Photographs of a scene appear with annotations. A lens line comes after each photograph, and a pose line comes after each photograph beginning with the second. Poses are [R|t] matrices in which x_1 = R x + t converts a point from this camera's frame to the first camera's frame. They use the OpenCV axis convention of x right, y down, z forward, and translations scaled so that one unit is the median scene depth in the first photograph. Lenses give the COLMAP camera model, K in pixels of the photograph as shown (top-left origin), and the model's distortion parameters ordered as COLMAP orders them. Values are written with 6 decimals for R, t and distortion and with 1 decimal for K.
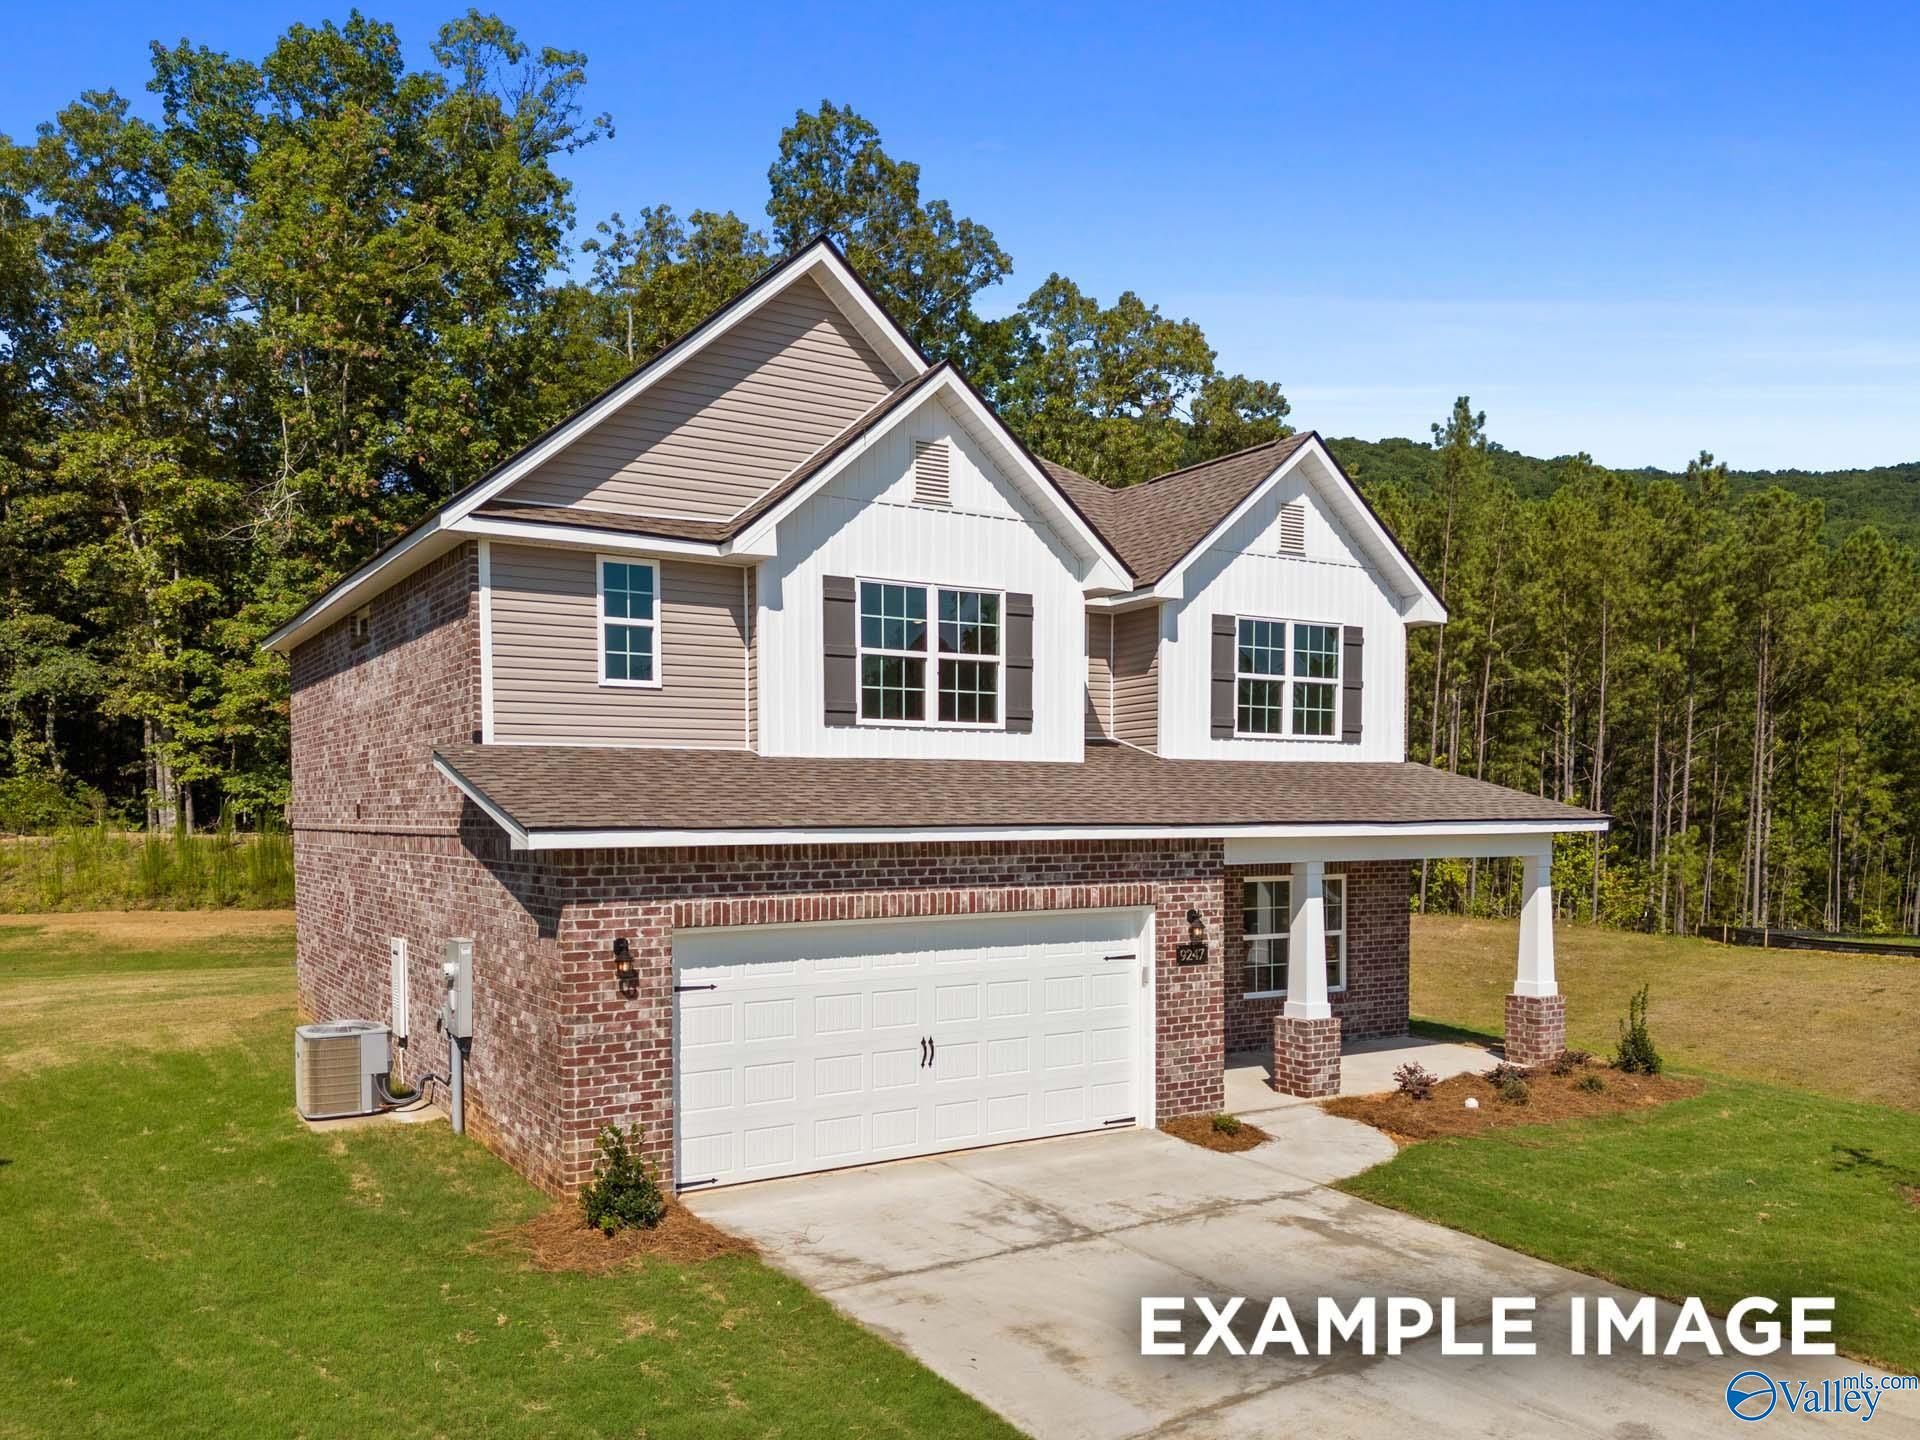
lens RADIAL K [[1475.1, 0, 956.7], [0, 1475.1, 844.4], [0, 0, 1]] dist [0.103300, -0.114618]
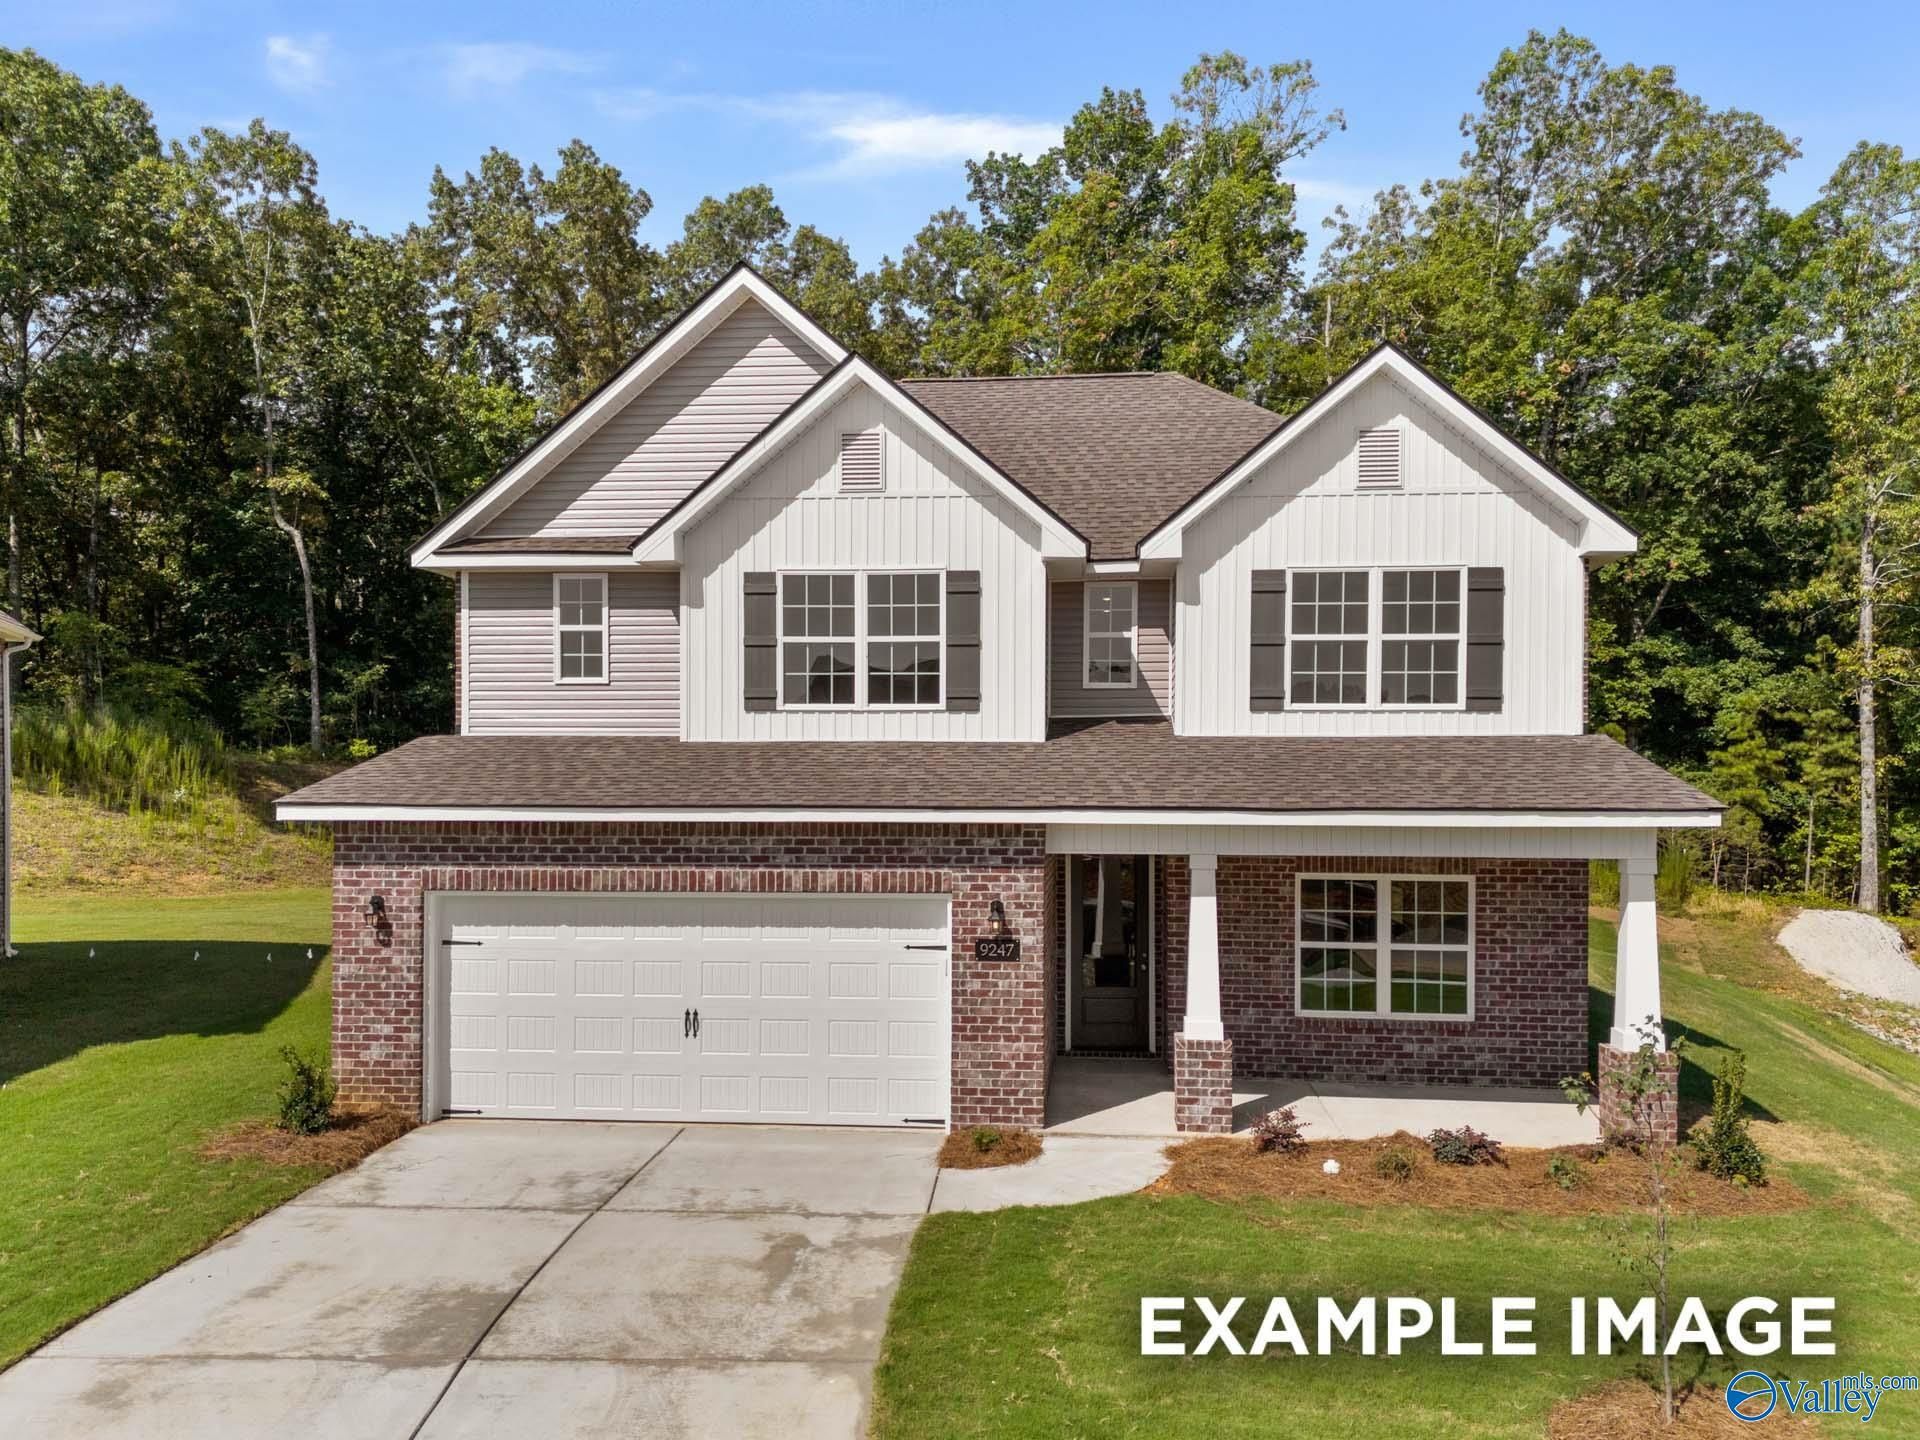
lens RADIAL K [[1440.9, 0, 959.0], [0, 1440.9, 785.3], [0, 0, 1]] dist [0.089855, -0.095509]
pose [[0.791971, 0.003991, -0.610545, 0.690207], [-0.019965, 0.999613, -0.019363, -0.010314], [0.610232, 0.027524, 0.791745, 0.273913]]
